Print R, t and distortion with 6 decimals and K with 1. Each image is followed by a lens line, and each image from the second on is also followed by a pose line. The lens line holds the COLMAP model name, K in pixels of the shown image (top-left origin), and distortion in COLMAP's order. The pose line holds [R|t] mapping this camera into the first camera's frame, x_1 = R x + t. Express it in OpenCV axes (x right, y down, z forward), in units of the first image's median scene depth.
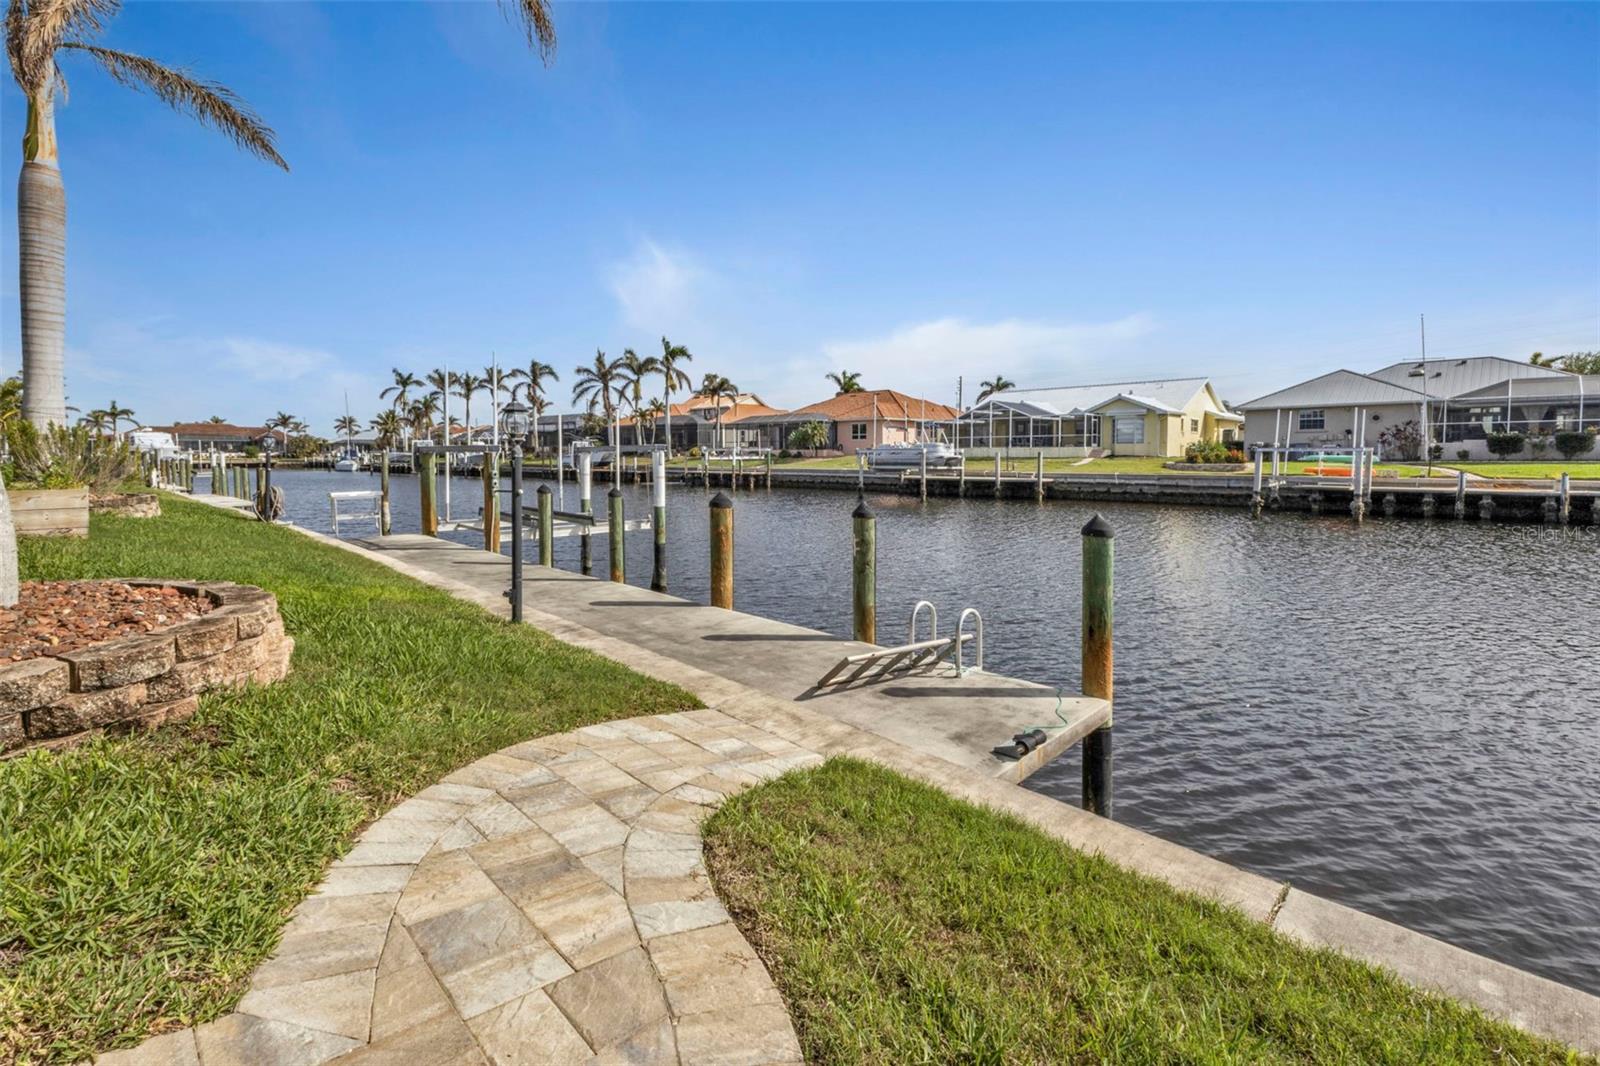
lens RADIAL K [[707.7, 0, 778.0], [0, 707.7, 490.1], [0, 0, 1]] dist [0.010184, -0.000627]
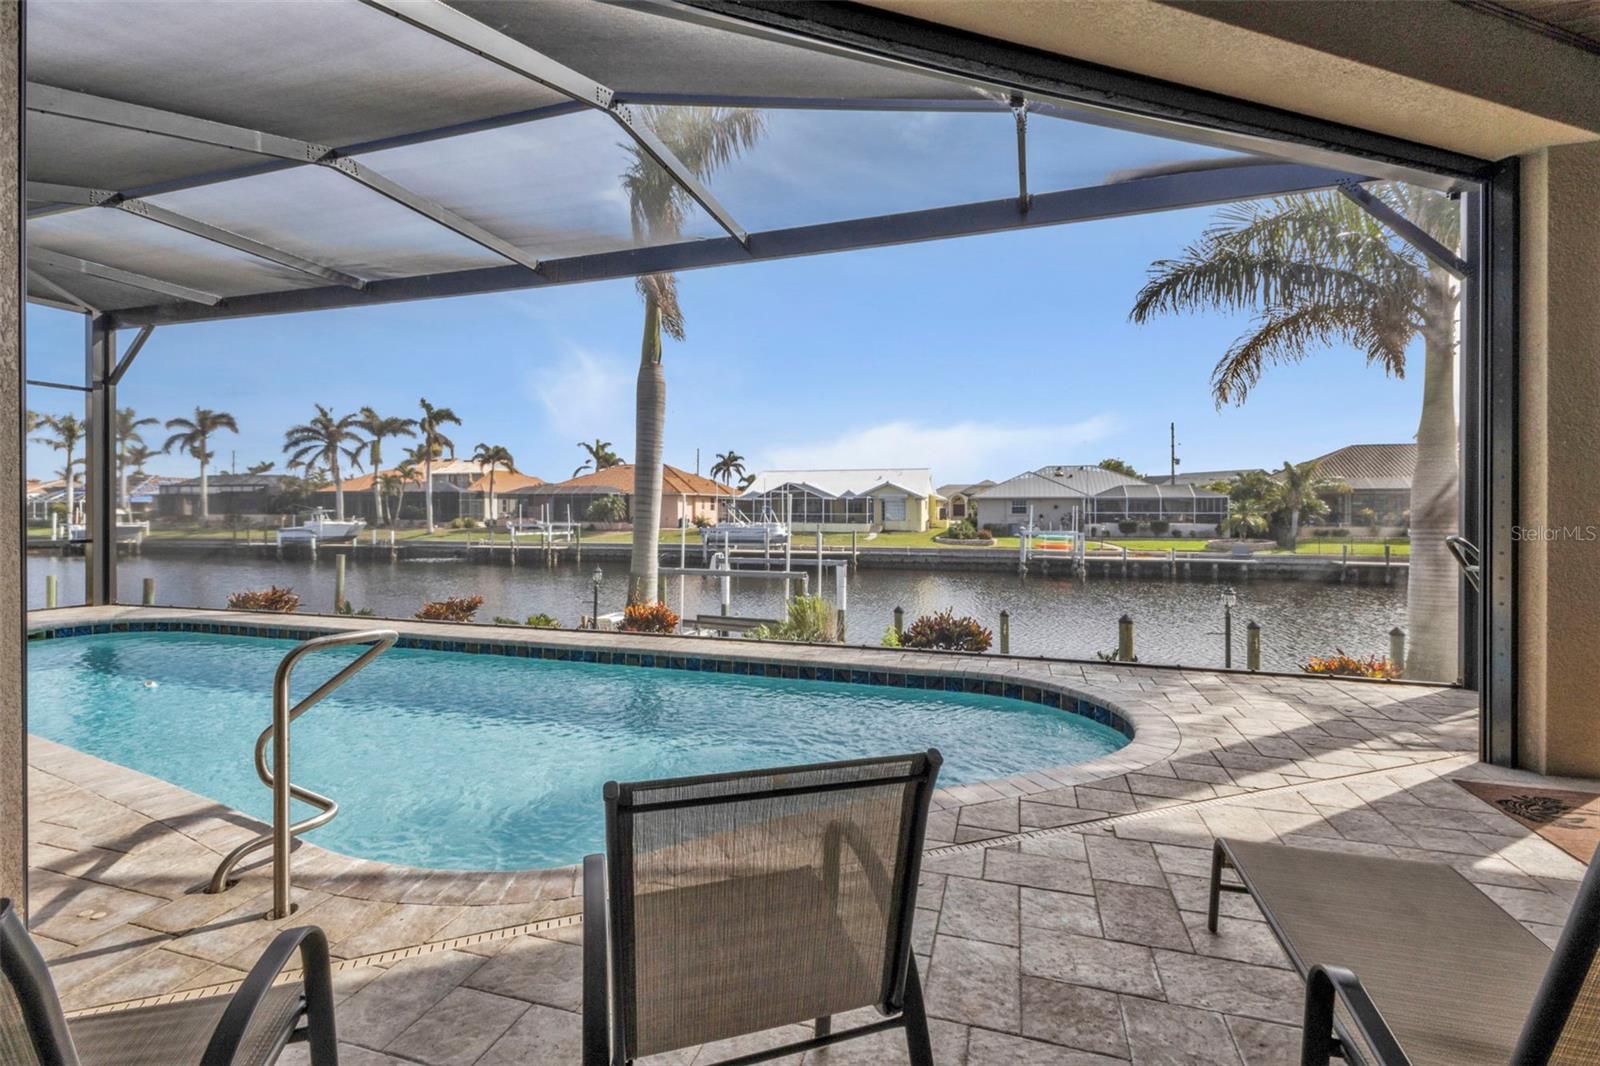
lens RADIAL K [[707.7, 0, 806.7], [0, 707.7, 517.3], [0, 0, 1]] dist [0.010184, -0.000627]
pose [[0.876244, 0.001424, 0.481866, -0.199281], [0.020692, 0.998962, -0.040579, -0.019632], [-0.481423, 0.045528, 0.875305, -0.019730]]
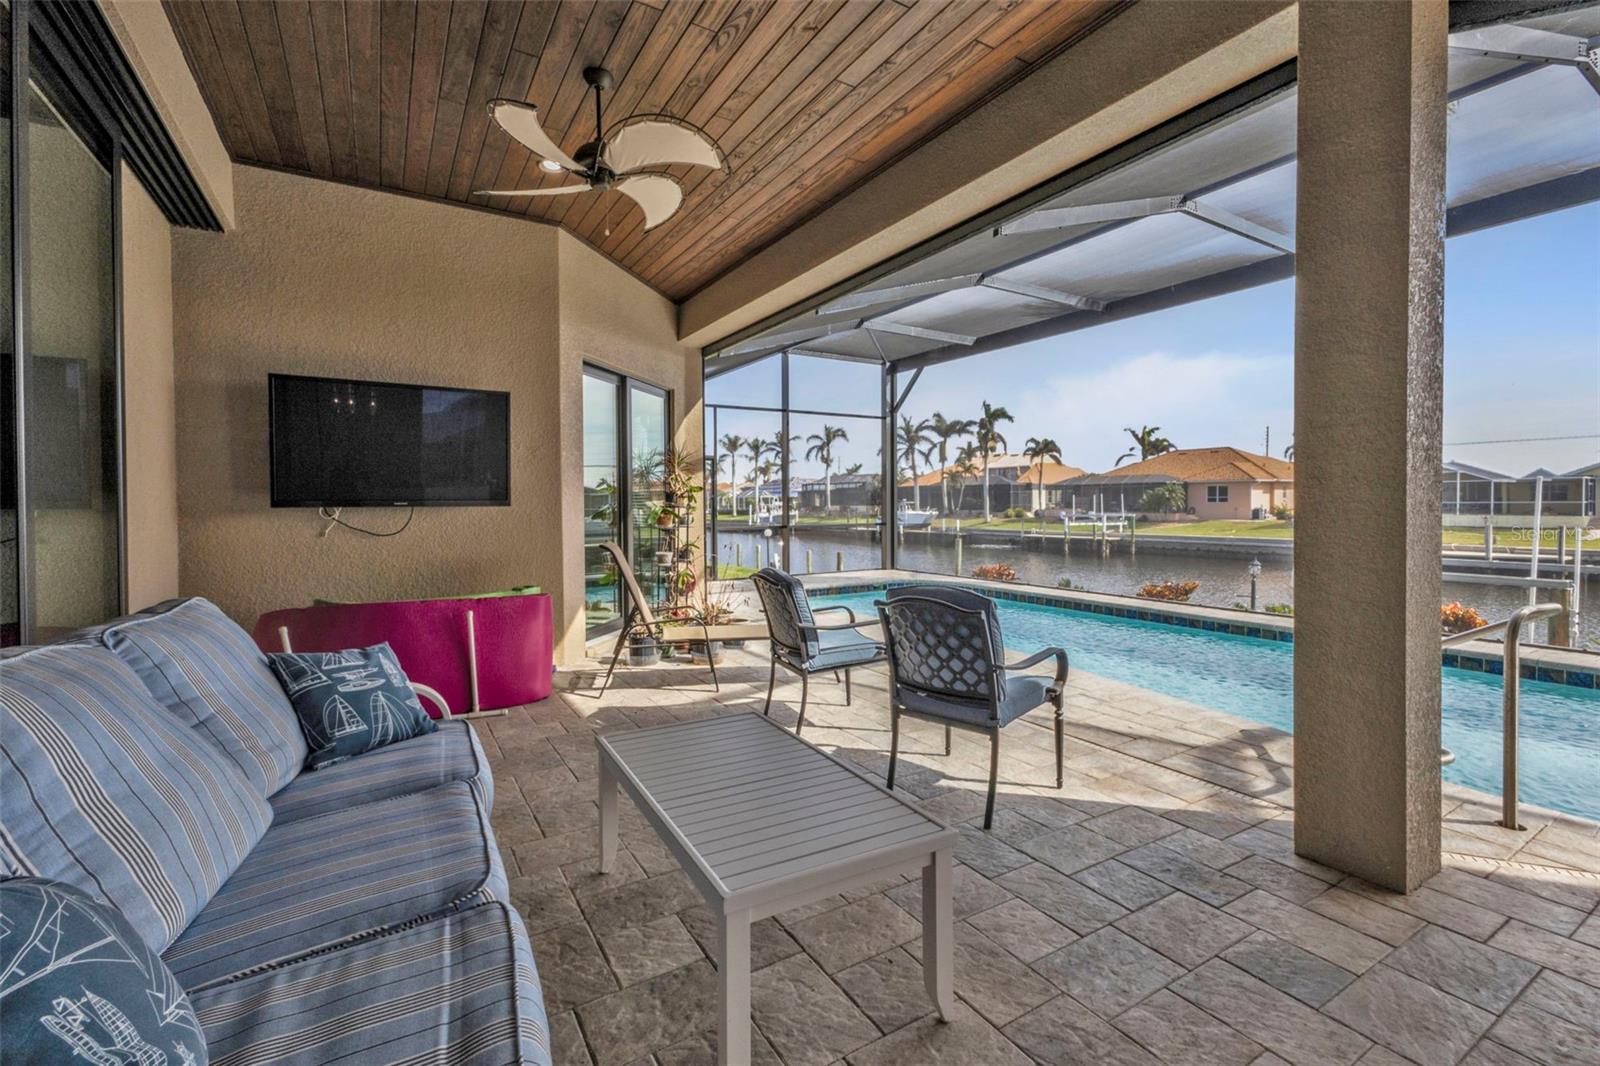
lens RADIAL K [[707.7, 0, 795.9], [0, 707.7, 512.2], [0, 0, 1]] dist [0.010184, -0.000627]
pose [[0.976201, 0.001447, -0.216864, -0.236051], [-0.009980, 0.999218, -0.038256, -0.019042], [0.216639, 0.039509, 0.975452, -0.027542]]
